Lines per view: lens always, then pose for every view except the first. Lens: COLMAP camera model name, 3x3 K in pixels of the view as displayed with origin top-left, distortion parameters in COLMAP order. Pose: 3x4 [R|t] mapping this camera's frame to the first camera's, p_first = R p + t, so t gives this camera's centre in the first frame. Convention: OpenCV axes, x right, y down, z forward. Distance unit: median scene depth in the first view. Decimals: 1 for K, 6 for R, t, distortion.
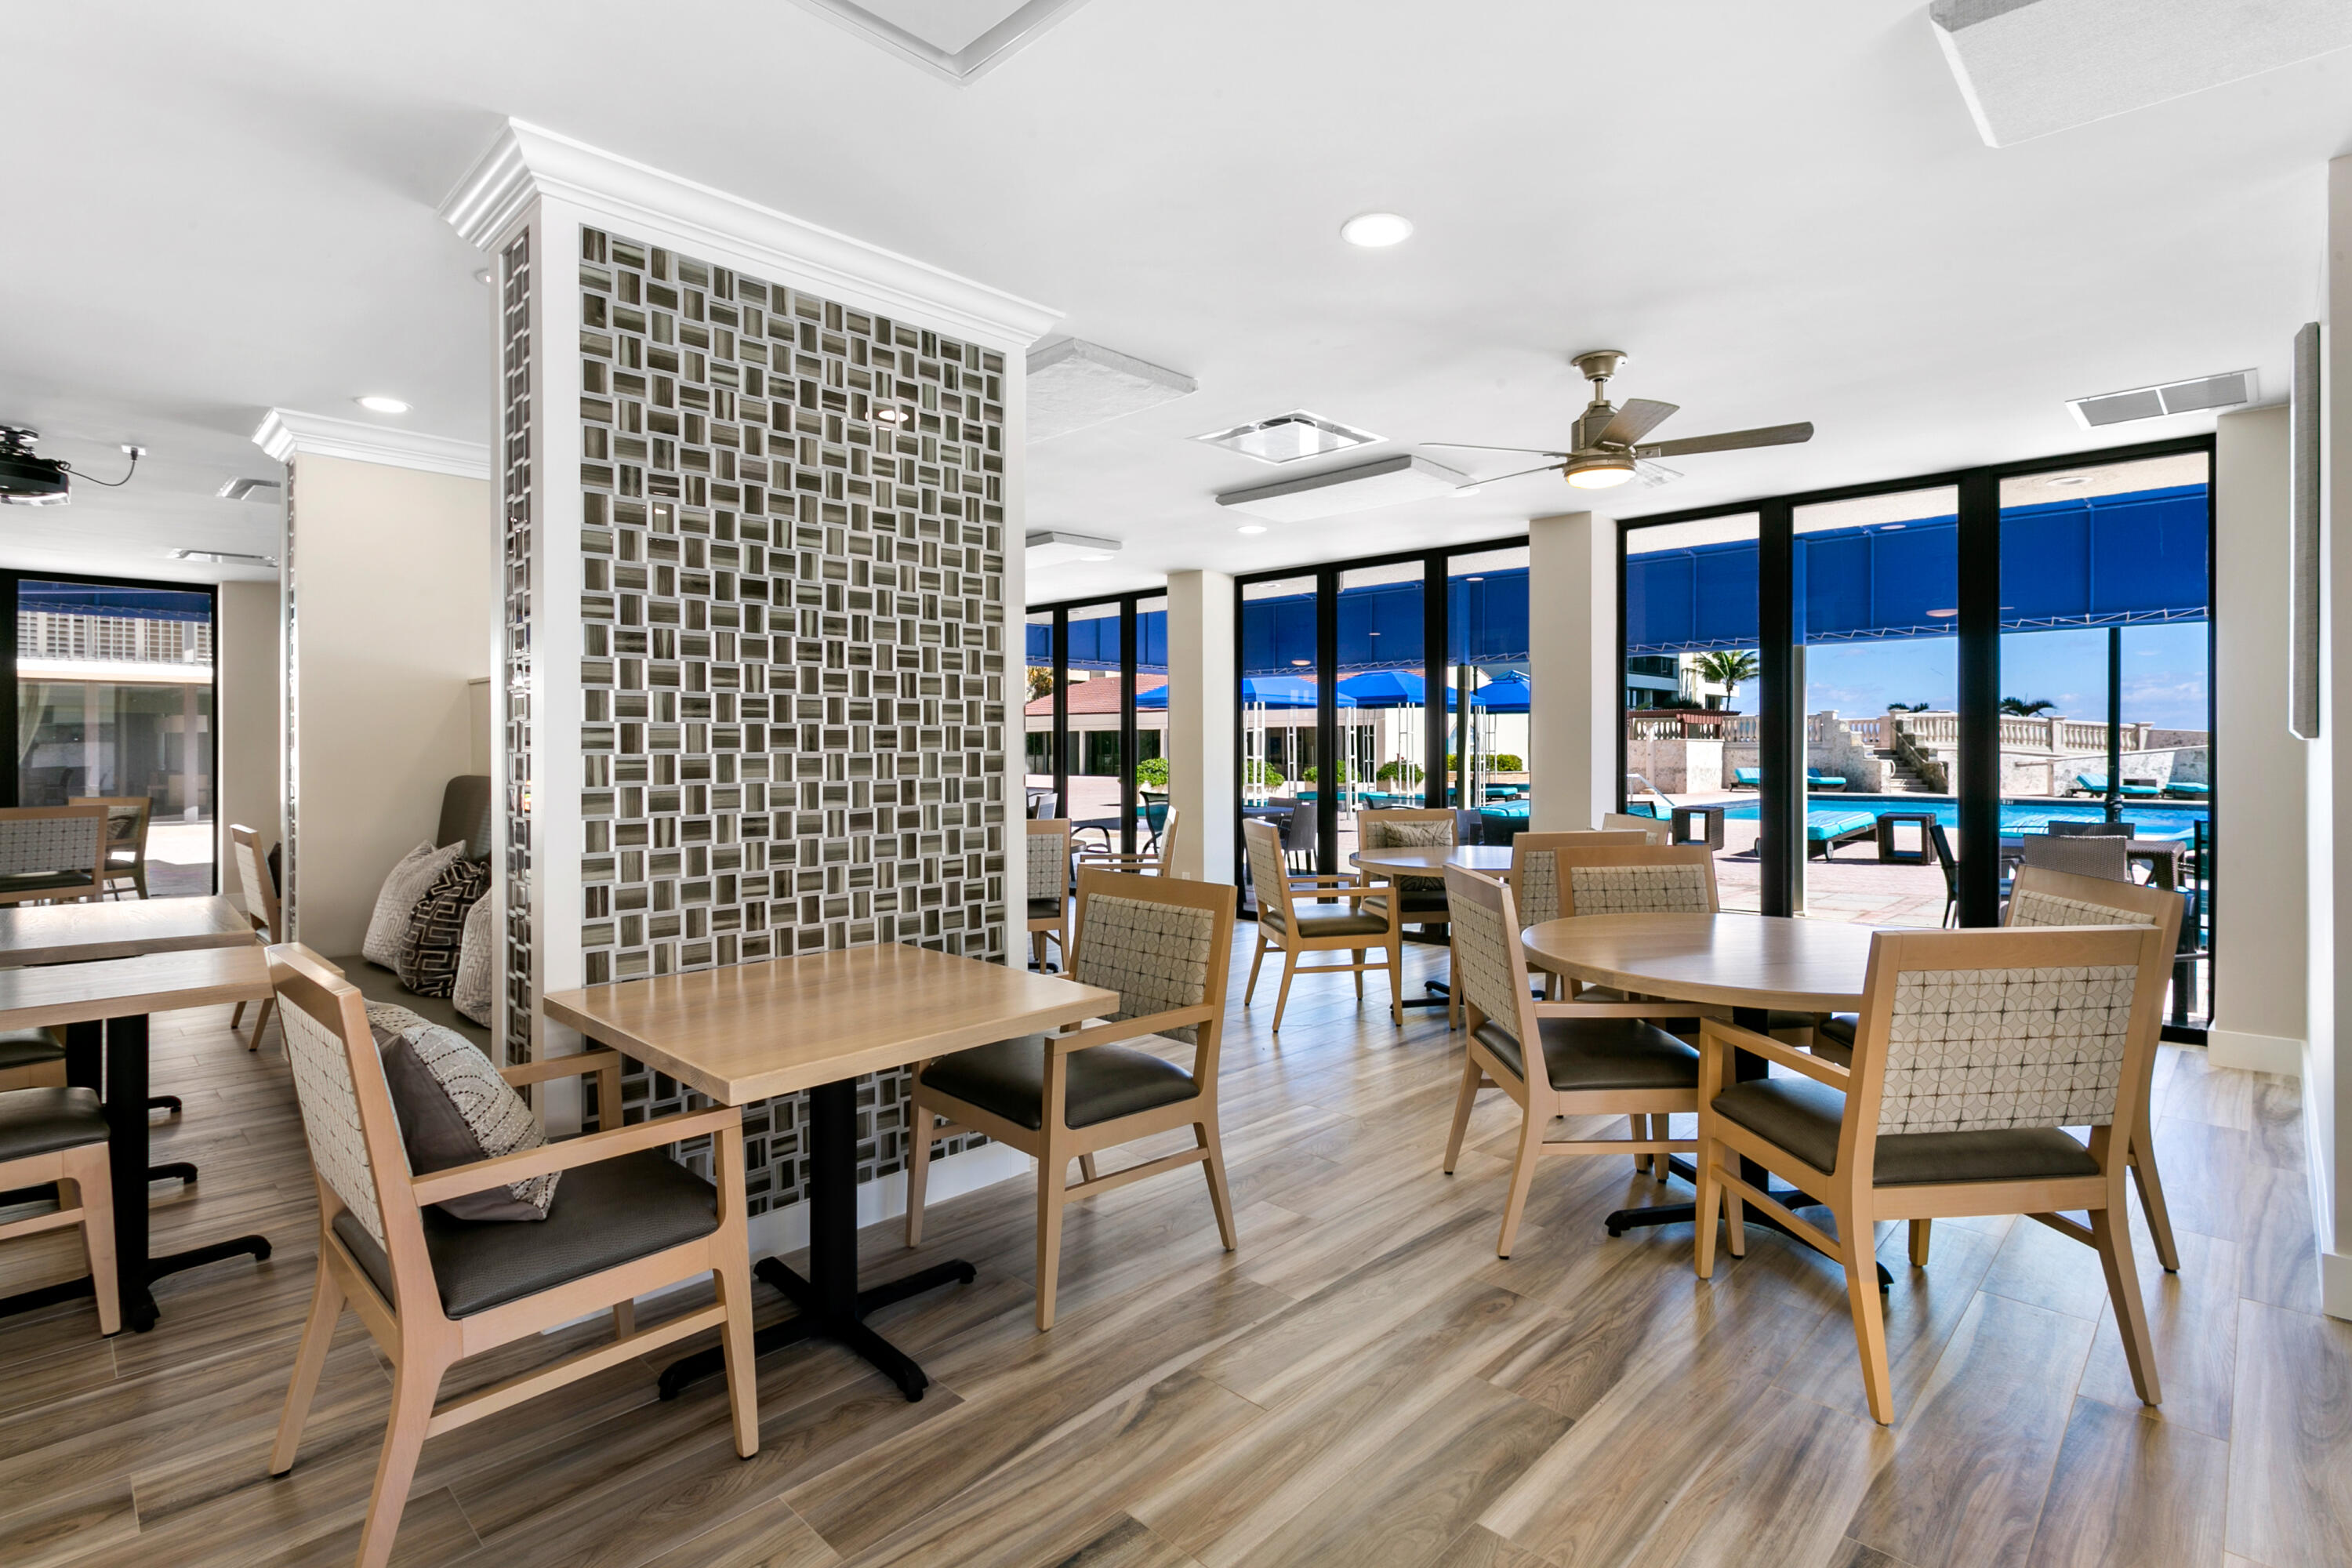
lens RADIAL K [[1133.9, 0, 1183.5], [0, 1133.9, 769.1], [0, 0, 1]] dist [-0.000757, 0.000561]
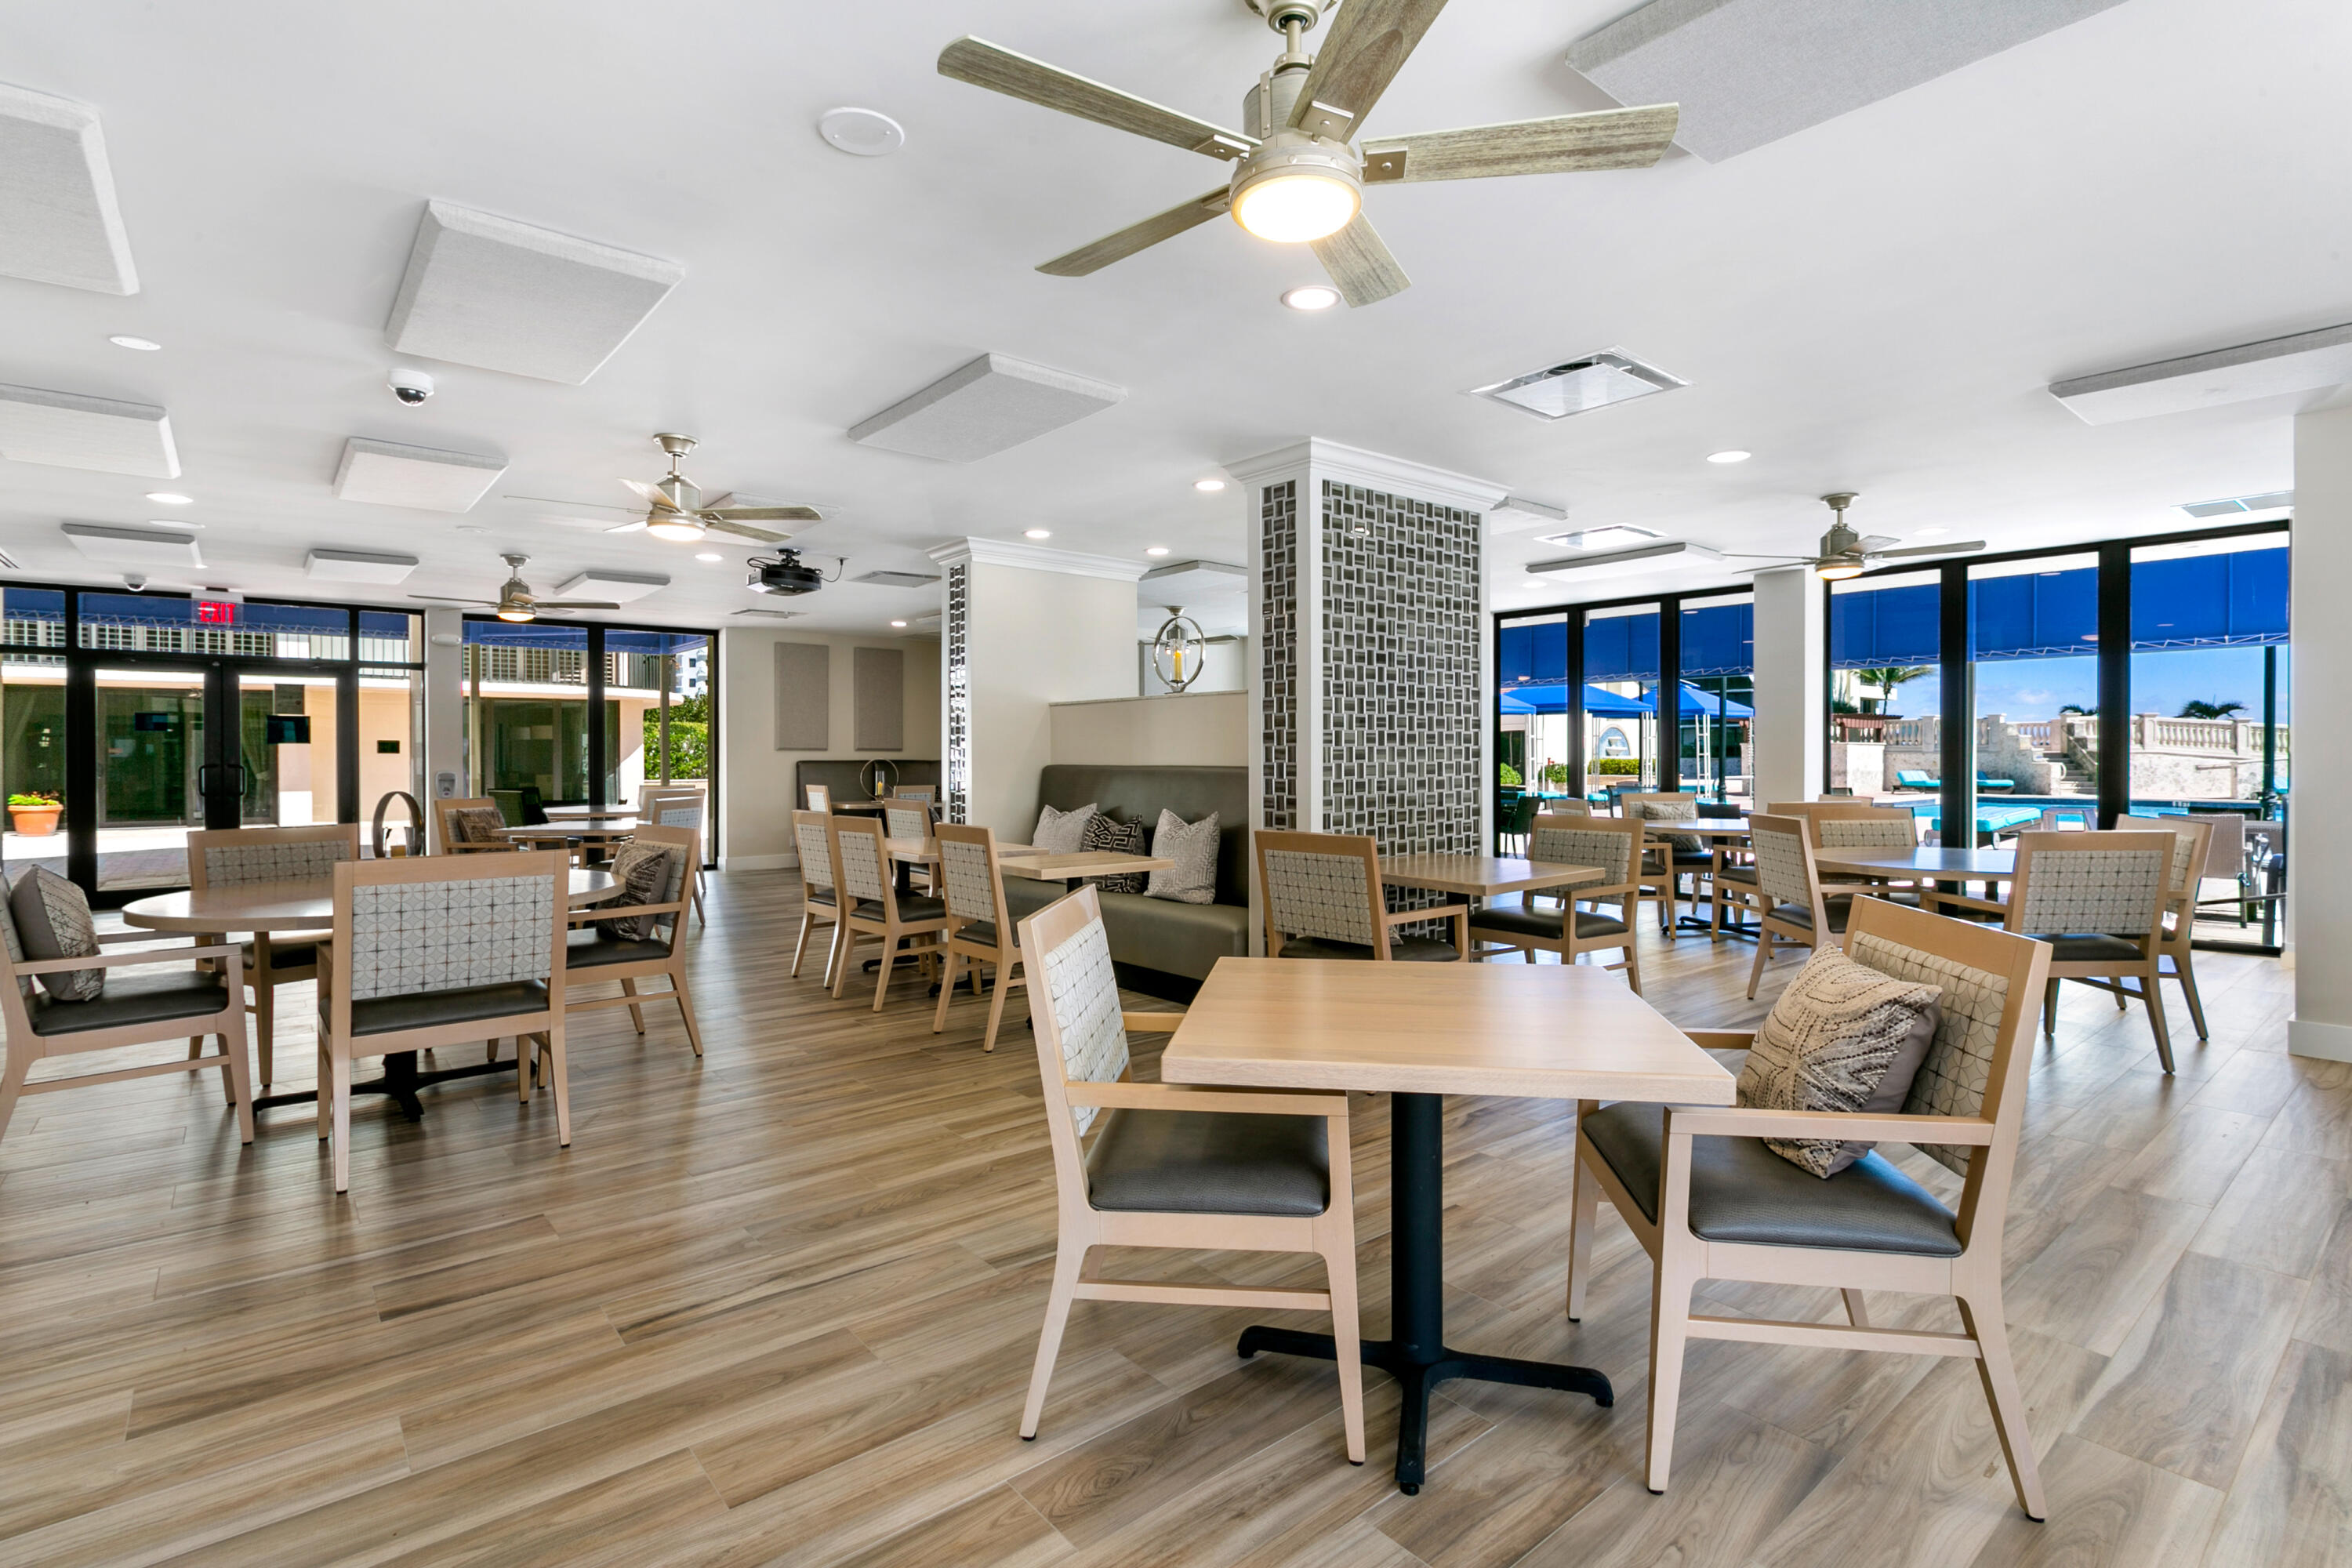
lens RADIAL K [[1133.9, 0, 1183.9], [0, 1133.9, 773.1], [0, 0, 1]] dist [-0.000757, 0.000561]
pose [[0.994582, 0.000123, -0.103960, -0.427758], [-0.000321, 0.999998, -0.001888, 0.028486], [0.103959, 0.001911, 0.994580, -0.752473]]
